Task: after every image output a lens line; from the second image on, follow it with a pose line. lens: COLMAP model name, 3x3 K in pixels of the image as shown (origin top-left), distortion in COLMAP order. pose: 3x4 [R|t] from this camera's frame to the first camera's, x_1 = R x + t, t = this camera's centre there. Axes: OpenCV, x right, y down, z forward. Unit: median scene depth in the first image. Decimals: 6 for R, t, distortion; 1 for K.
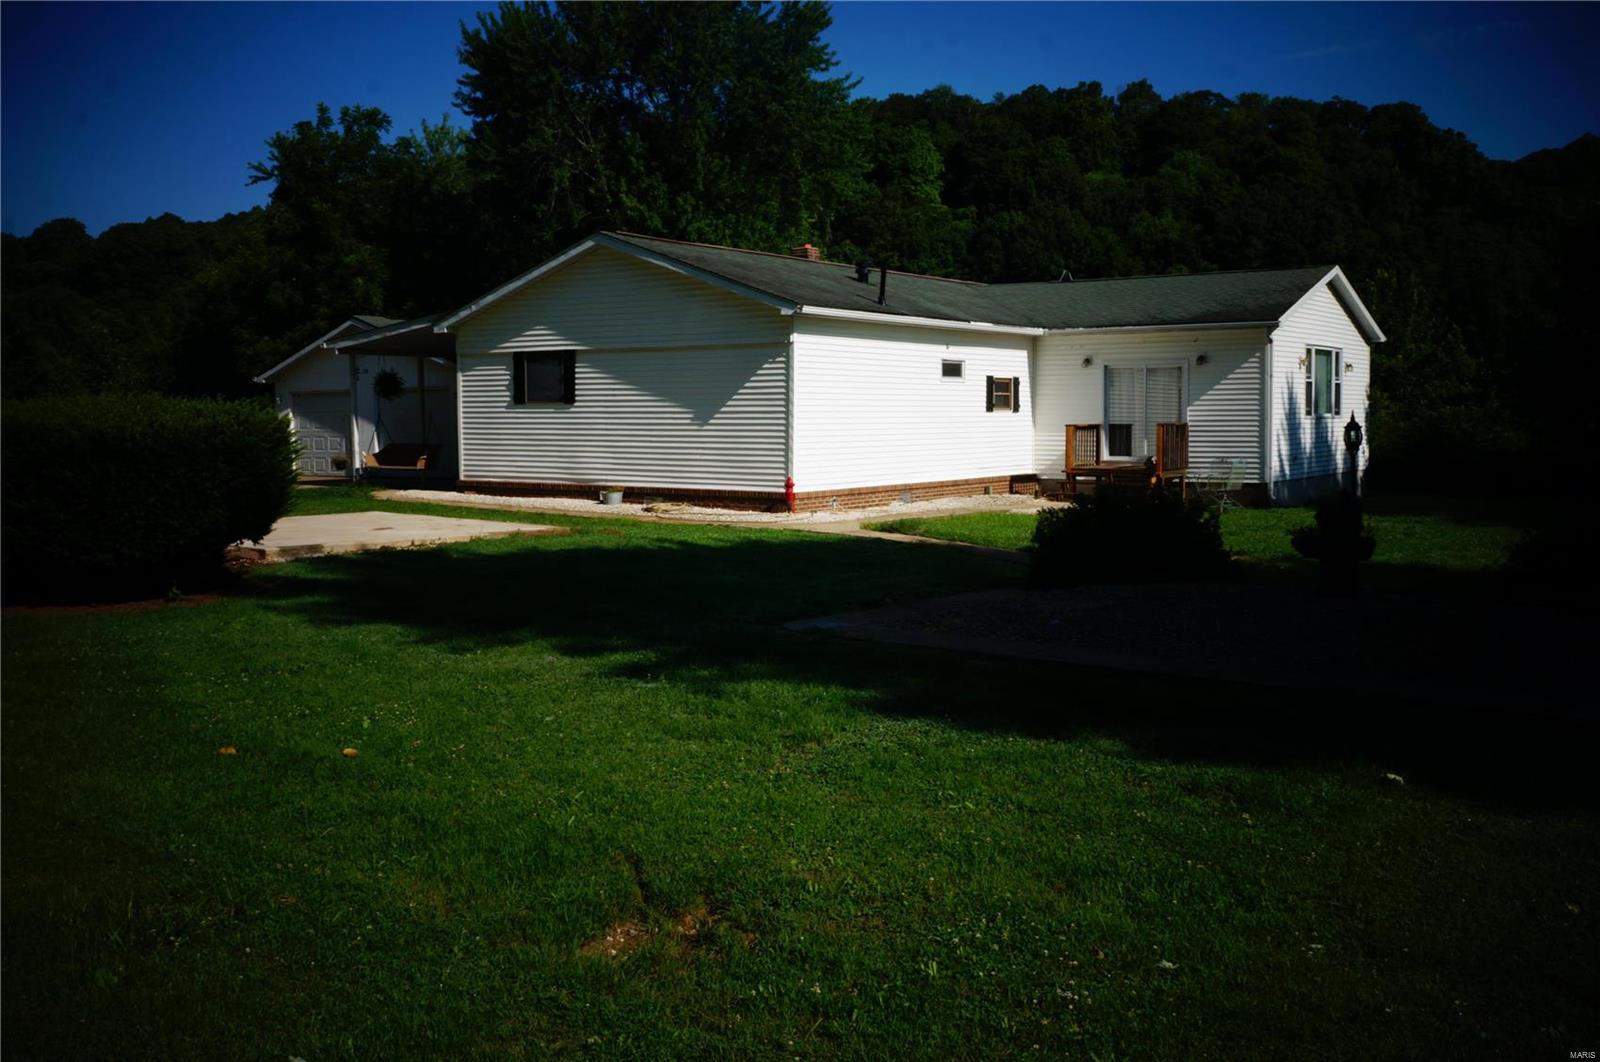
lens RADIAL K [[1464.9, 0, 811.4], [0, 1464.9, 525.7], [0, 0, 1]] dist [-0.126206, 0.194709]
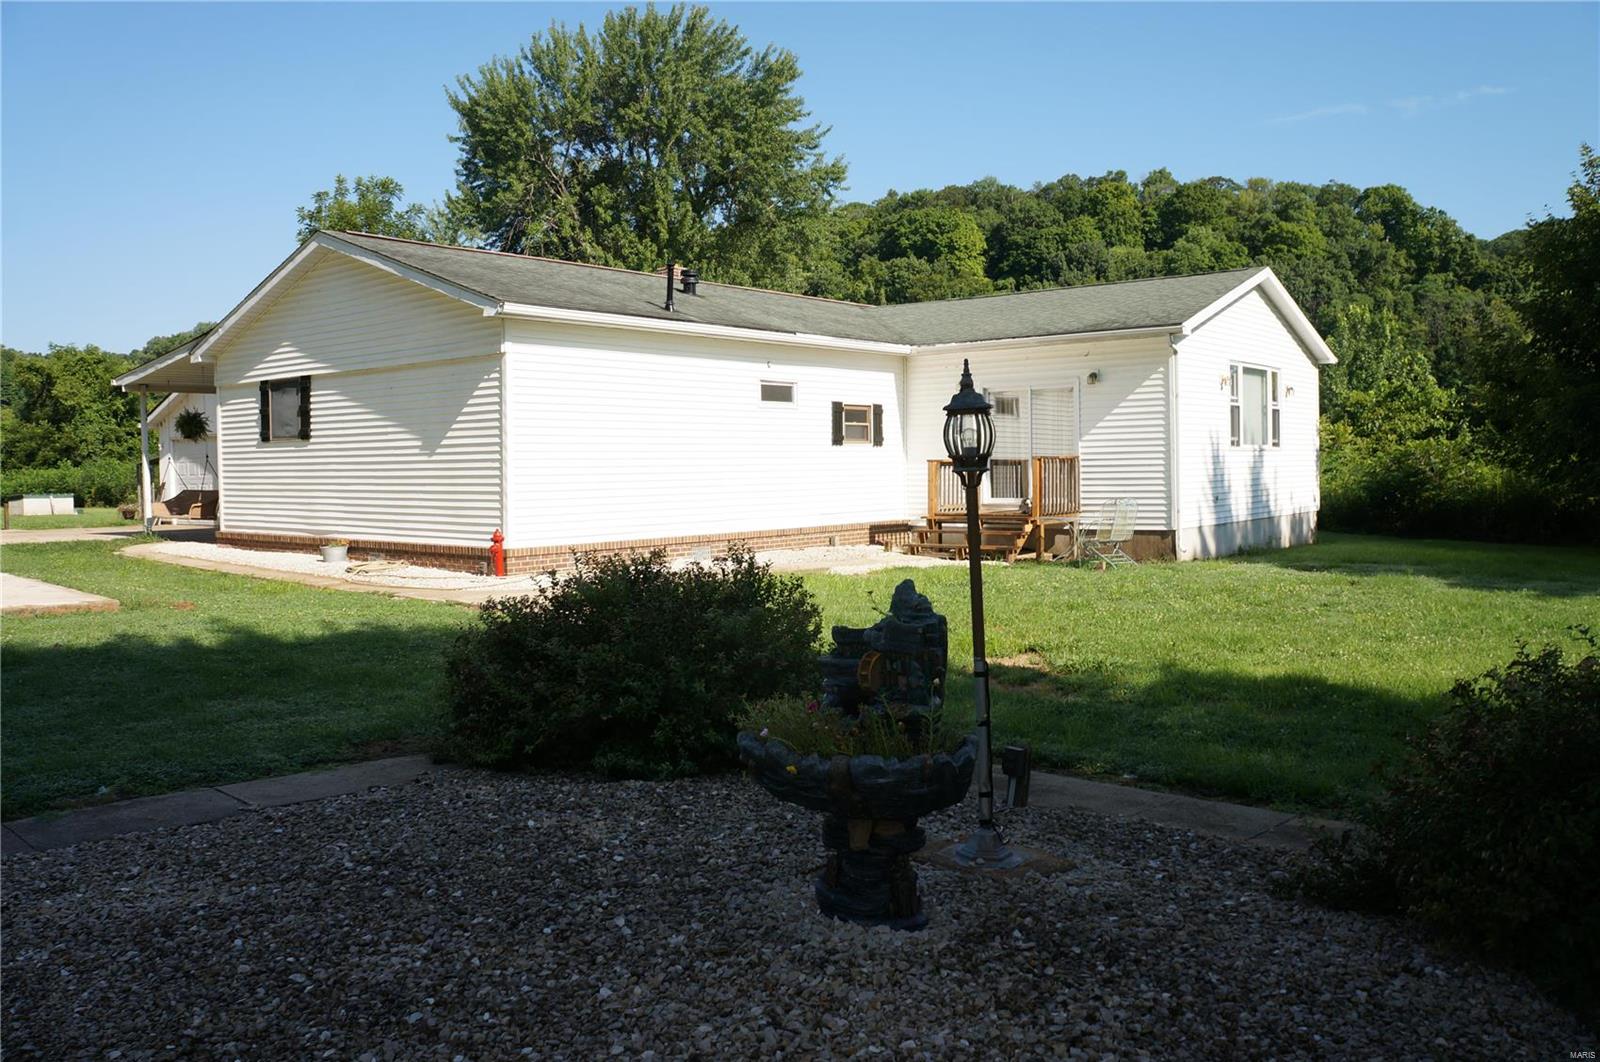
lens RADIAL K [[1249.4, 0, 810.4], [0, 1249.4, 521.6], [0, 0, 1]] dist [-0.173554, 0.119828]
pose [[0.997615, -0.005577, -0.068795, 0.082037], [0.003444, 0.999511, -0.031087, -0.006964], [0.068935, 0.030776, 0.997146, 0.158408]]
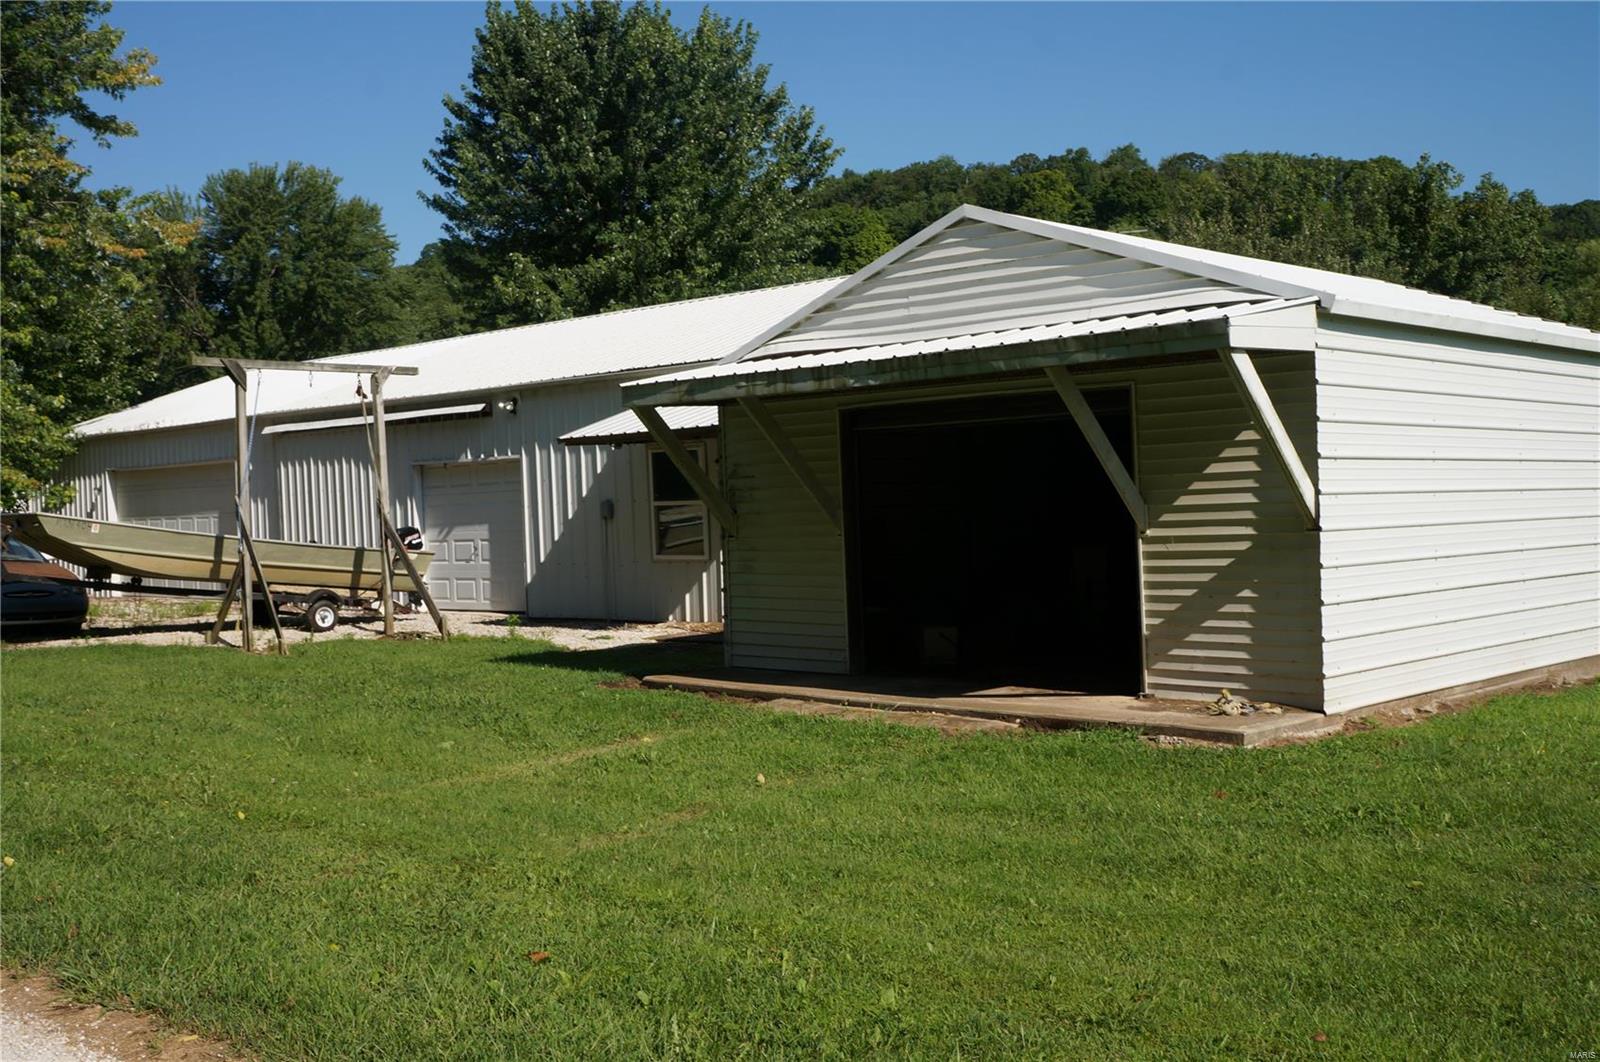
lens RADIAL K [[1634.4, 0, 813.4], [0, 1634.4, 529.8], [0, 0, 1]] dist [-0.074452, 0.221814]
pose [[0.994028, -0.020189, -0.107237, 0.630739], [0.014439, 0.998429, -0.054133, 0.040395], [0.108162, 0.052261, 0.992759, -0.498078]]
